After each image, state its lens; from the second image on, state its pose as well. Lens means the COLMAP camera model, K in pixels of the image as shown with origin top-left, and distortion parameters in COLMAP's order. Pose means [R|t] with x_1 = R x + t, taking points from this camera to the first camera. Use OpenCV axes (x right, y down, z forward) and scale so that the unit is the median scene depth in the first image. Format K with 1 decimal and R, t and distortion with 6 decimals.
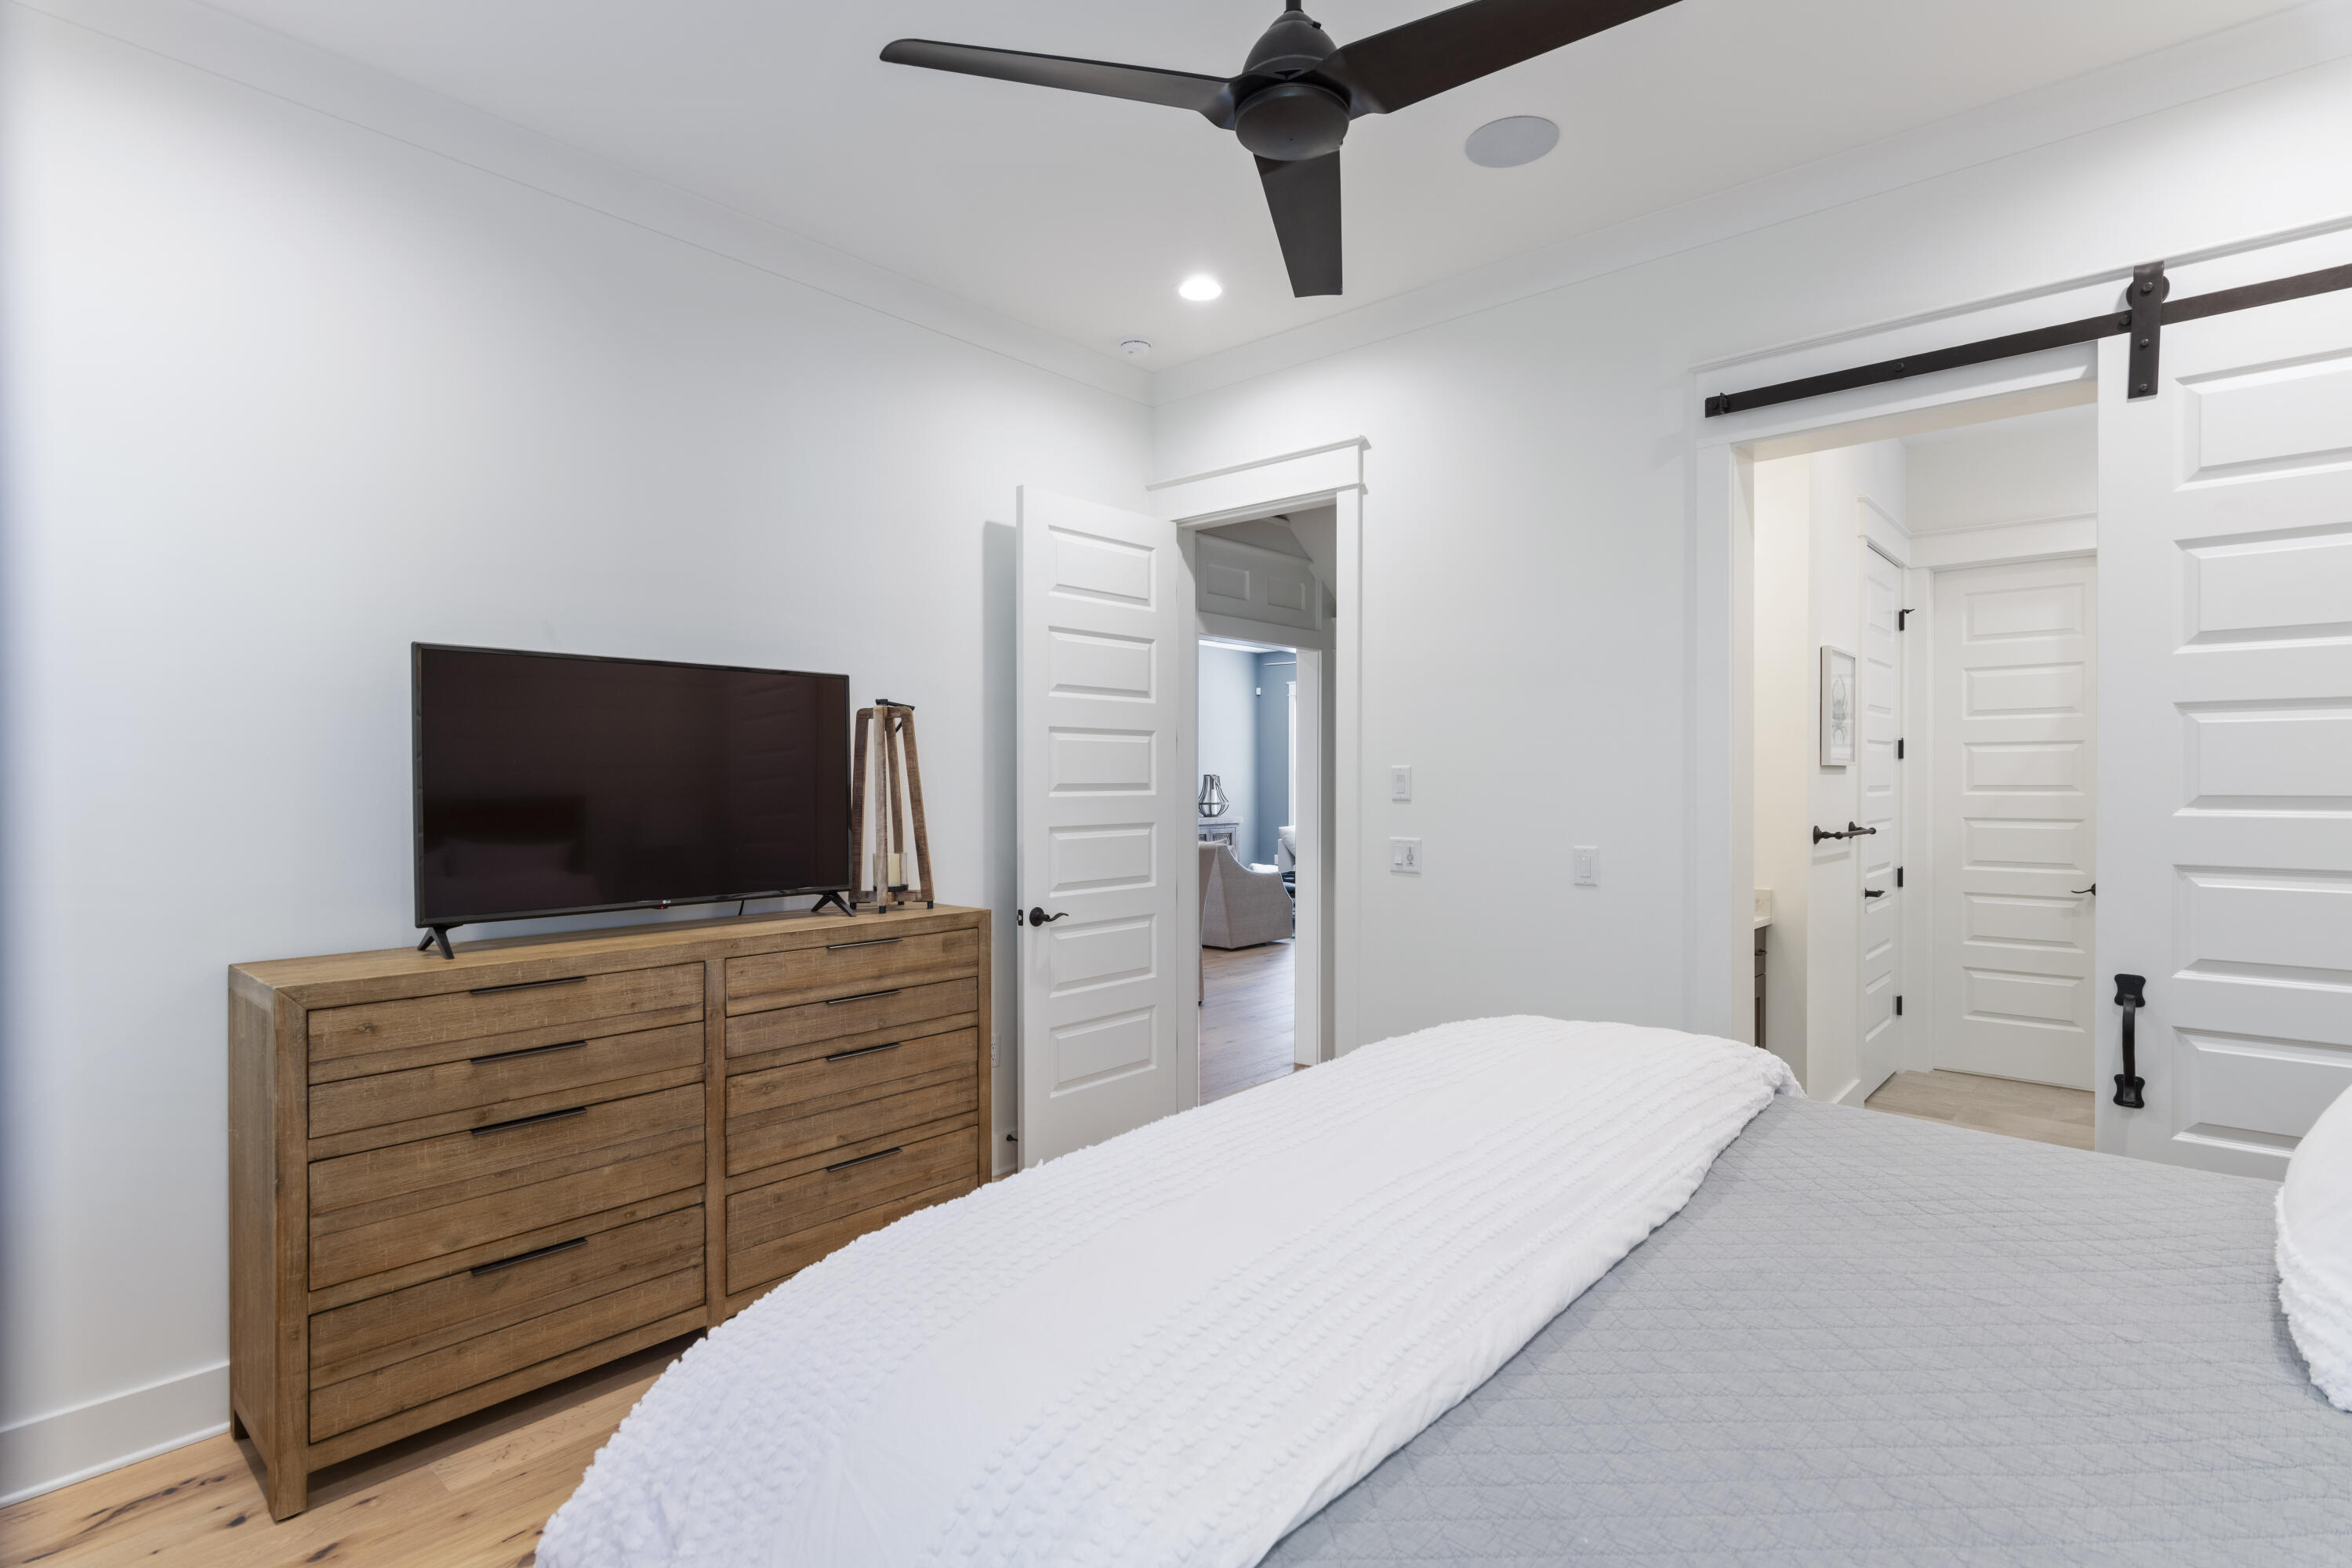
lens RADIAL K [[1154.7, 0, 1176.9], [0, 1154.7, 784.2], [0, 0, 1]] dist [0.002291, -0.000035]
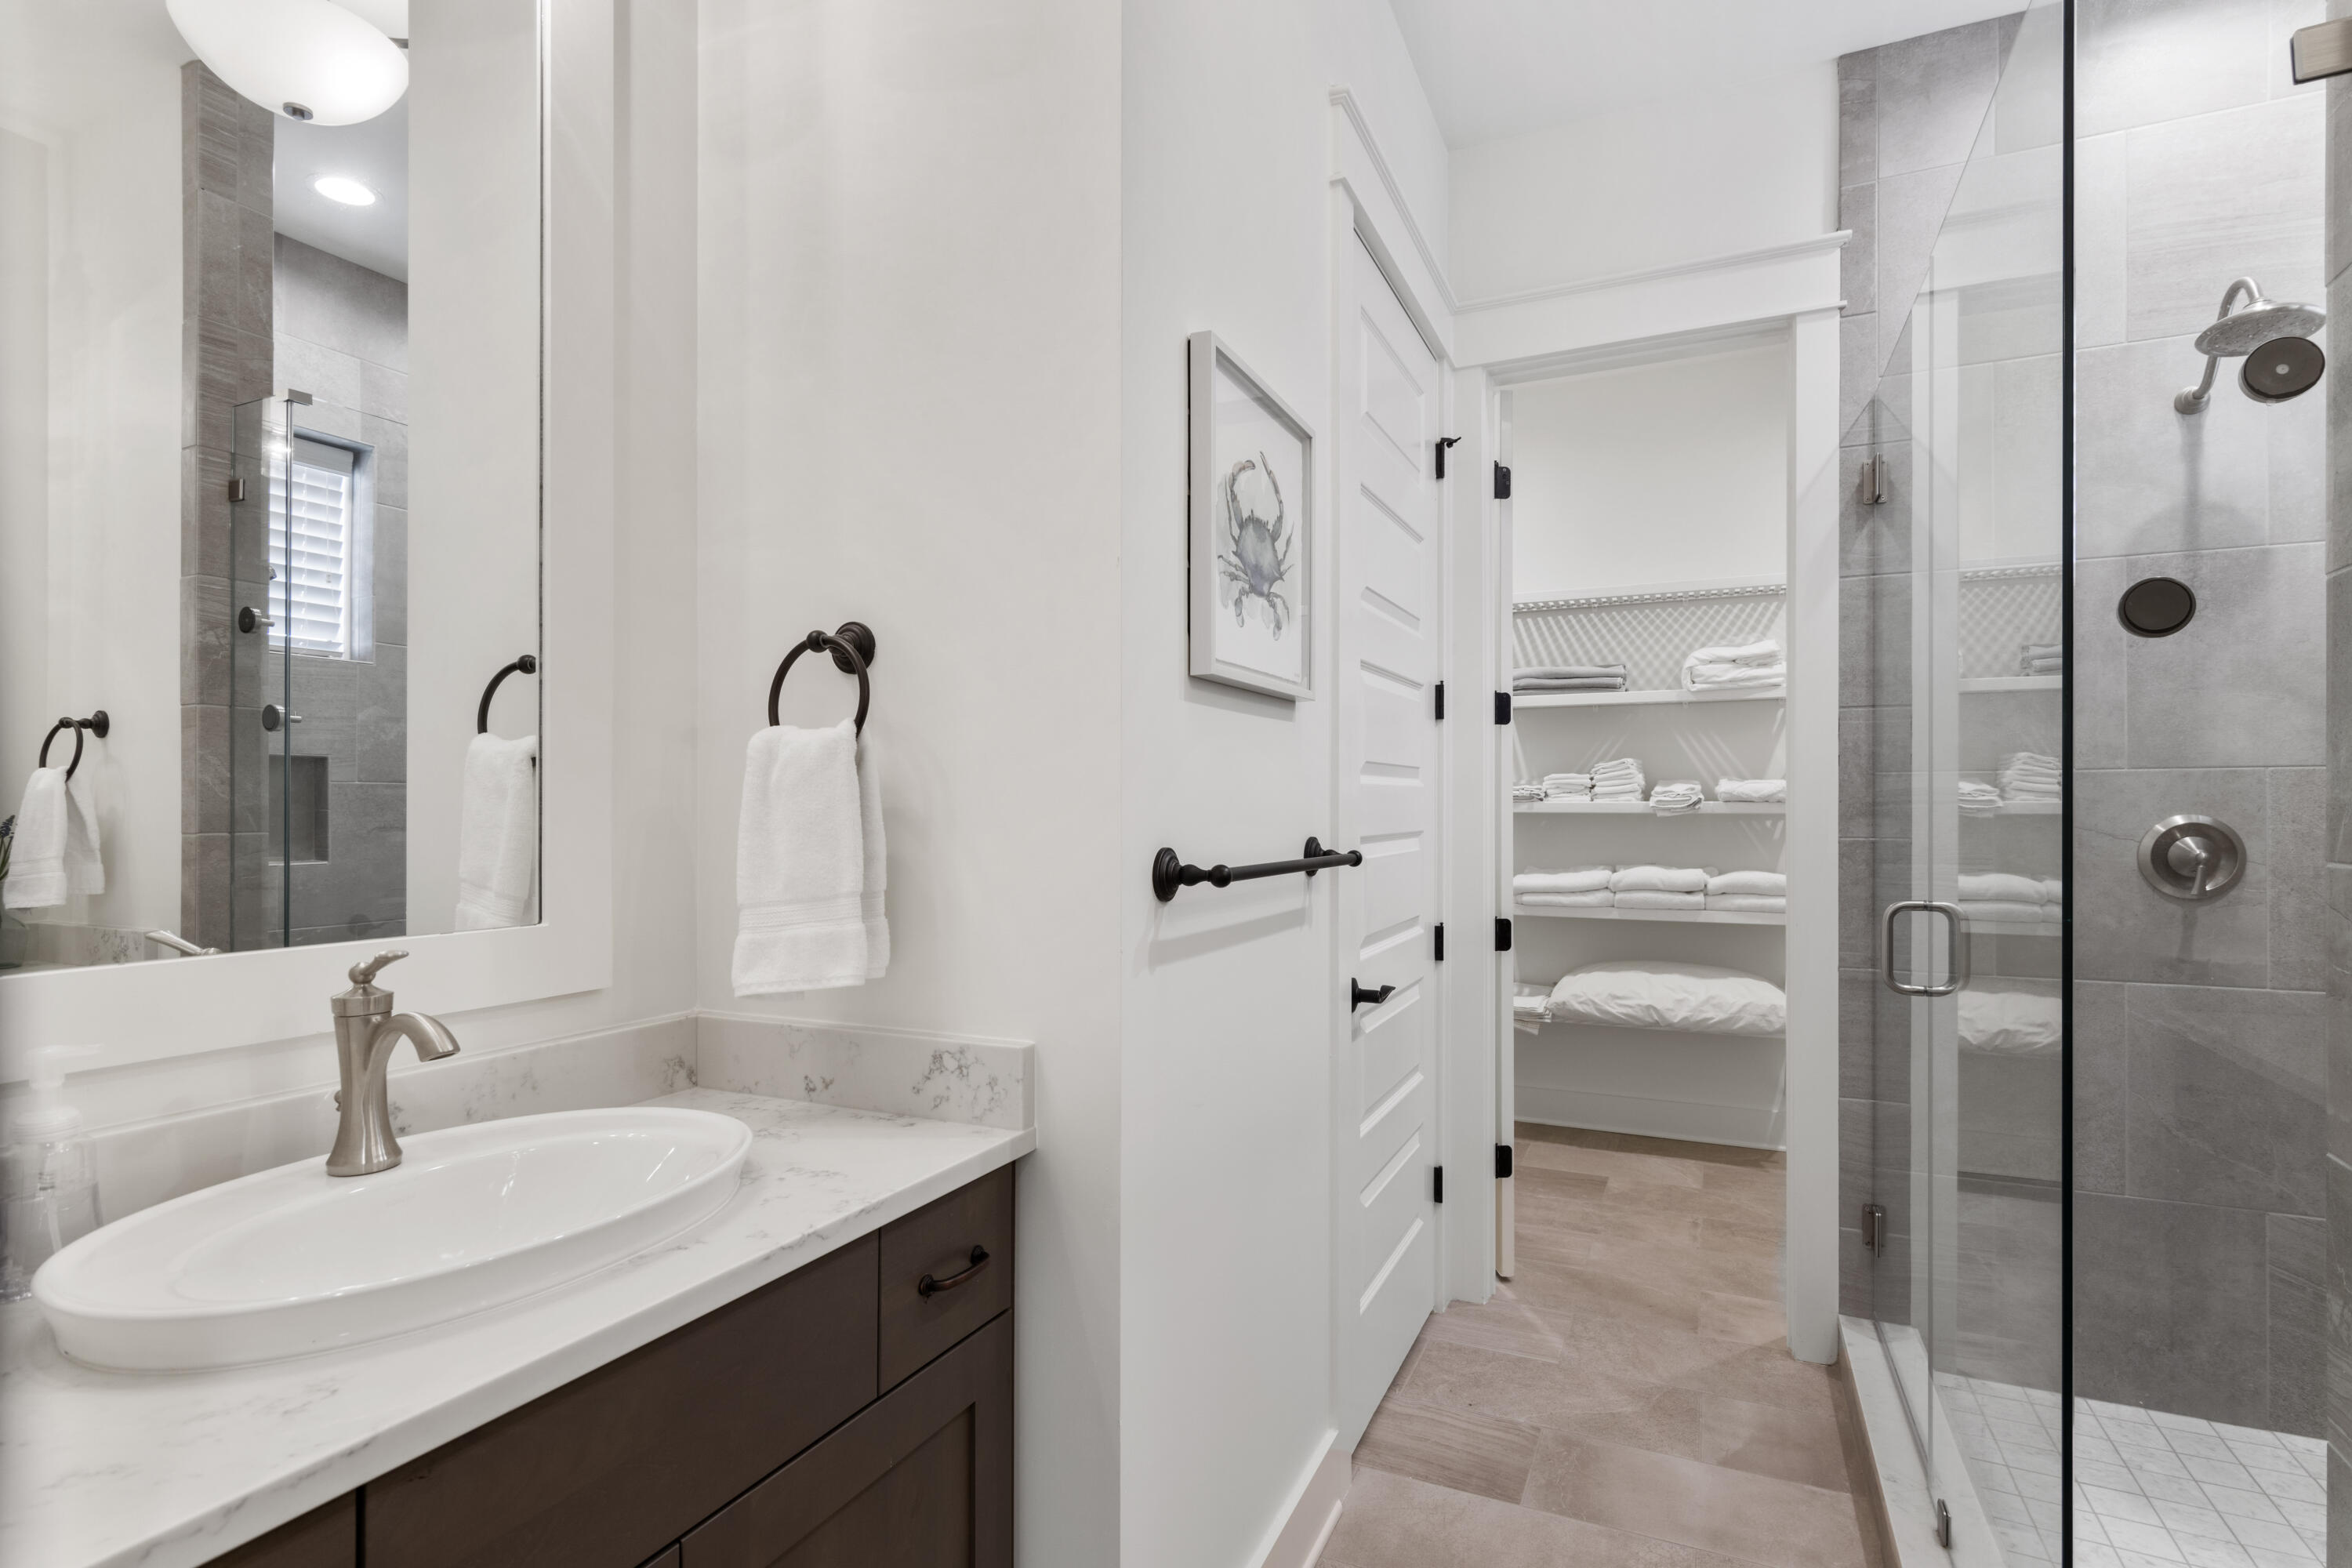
lens RADIAL K [[1154.7, 0, 1175.7], [0, 1154.7, 795.3], [0, 0, 1]] dist [0.002291, -0.000035]
pose [[0.958645, 0.003083, 0.284587, 0.416153], [0.000019, 0.999941, -0.010897, 0.021894], [-0.284603, 0.010452, 0.958588, 0.609537]]
